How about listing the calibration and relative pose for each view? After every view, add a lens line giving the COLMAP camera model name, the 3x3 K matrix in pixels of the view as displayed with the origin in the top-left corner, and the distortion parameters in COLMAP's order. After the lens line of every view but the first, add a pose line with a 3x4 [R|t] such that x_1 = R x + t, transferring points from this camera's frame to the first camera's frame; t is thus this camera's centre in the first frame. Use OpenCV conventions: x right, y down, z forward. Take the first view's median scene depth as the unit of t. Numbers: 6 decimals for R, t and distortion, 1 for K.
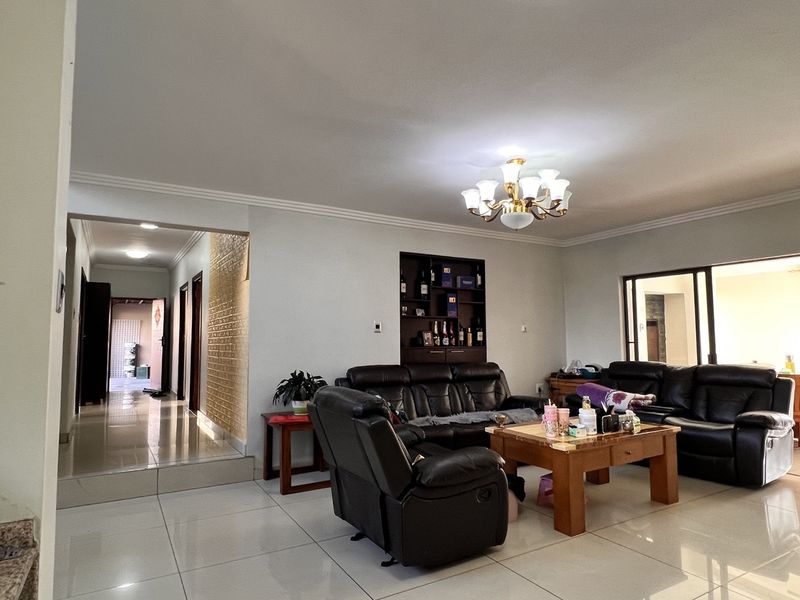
lens RADIAL K [[492.2, 0, 400.0], [0, 492.2, 300.0], [0, 0, 1]] dist [0.001143, 0.000421]
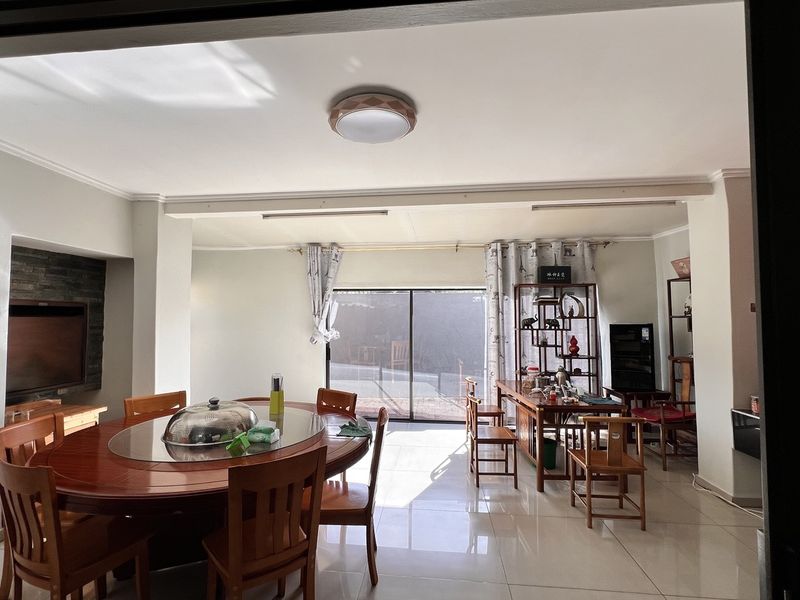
lens RADIAL K [[393.5, 0, 400.0], [0, 393.5, 300.0], [0, 0, 1]] dist [0.003623, -0.000312]
pose [[0.589238, 0.043718, 0.806776, 0.377152], [-0.060441, 0.998122, -0.009943, 0.019187], [-0.805695, -0.042903, 0.590774, 0.467194]]
